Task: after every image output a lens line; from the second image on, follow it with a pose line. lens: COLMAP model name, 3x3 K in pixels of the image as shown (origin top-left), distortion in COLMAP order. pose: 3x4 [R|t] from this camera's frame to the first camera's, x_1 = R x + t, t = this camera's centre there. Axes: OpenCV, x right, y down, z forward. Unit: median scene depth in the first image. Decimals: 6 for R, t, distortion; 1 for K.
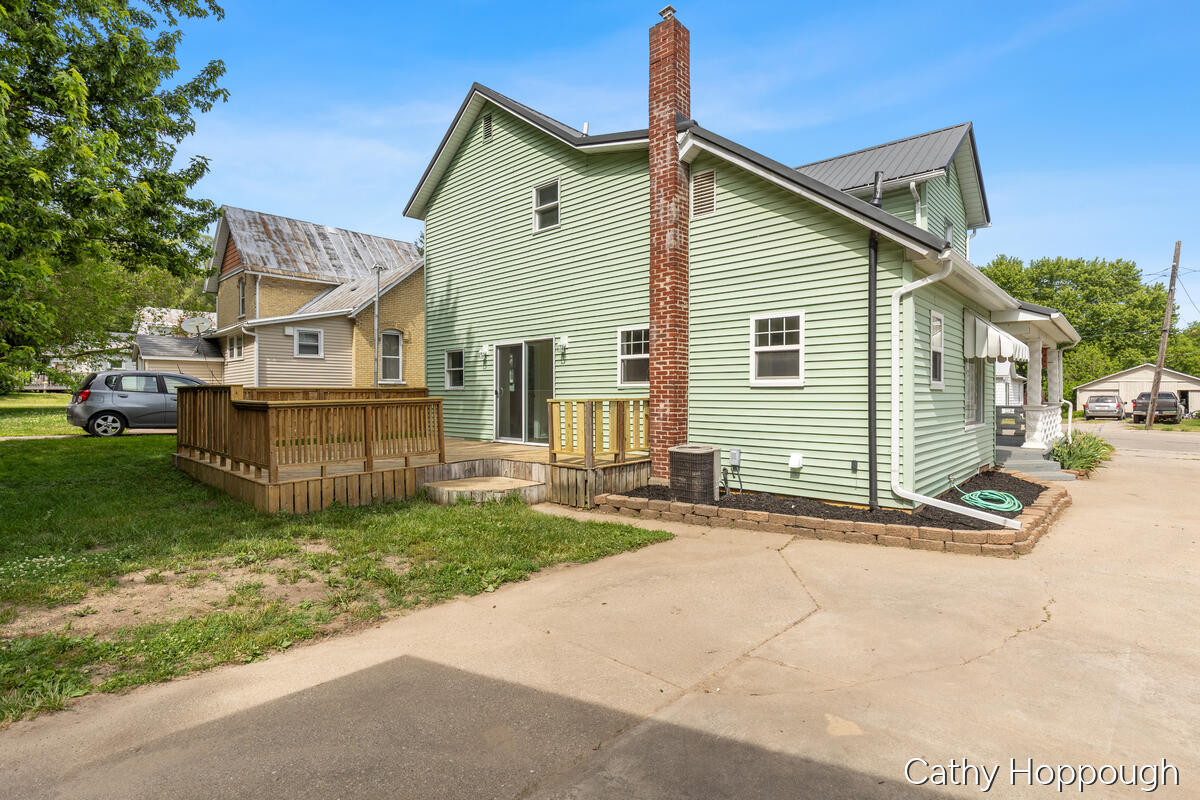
lens RADIAL K [[578.0, 0, 594.9], [0, 578.0, 395.9], [0, 0, 1]] dist [-0.004766, -0.000178]
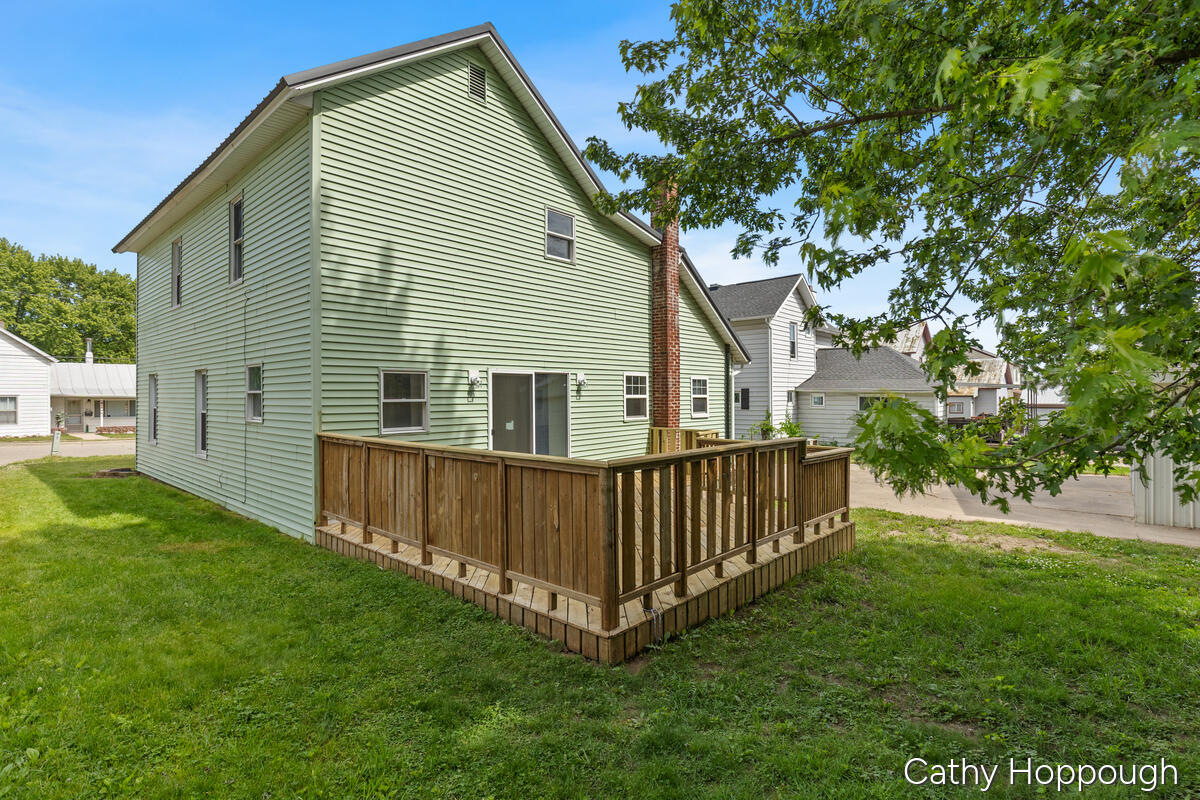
lens RADIAL K [[578.0, 0, 593.0], [0, 578.0, 393.7], [0, 0, 1]] dist [-0.004766, -0.000178]
pose [[-0.010541, 0.004154, 0.999936, -1.336250], [0.005434, 0.999977, -0.004097, -0.076501], [-0.999930, 0.005390, -0.010564, 1.218504]]
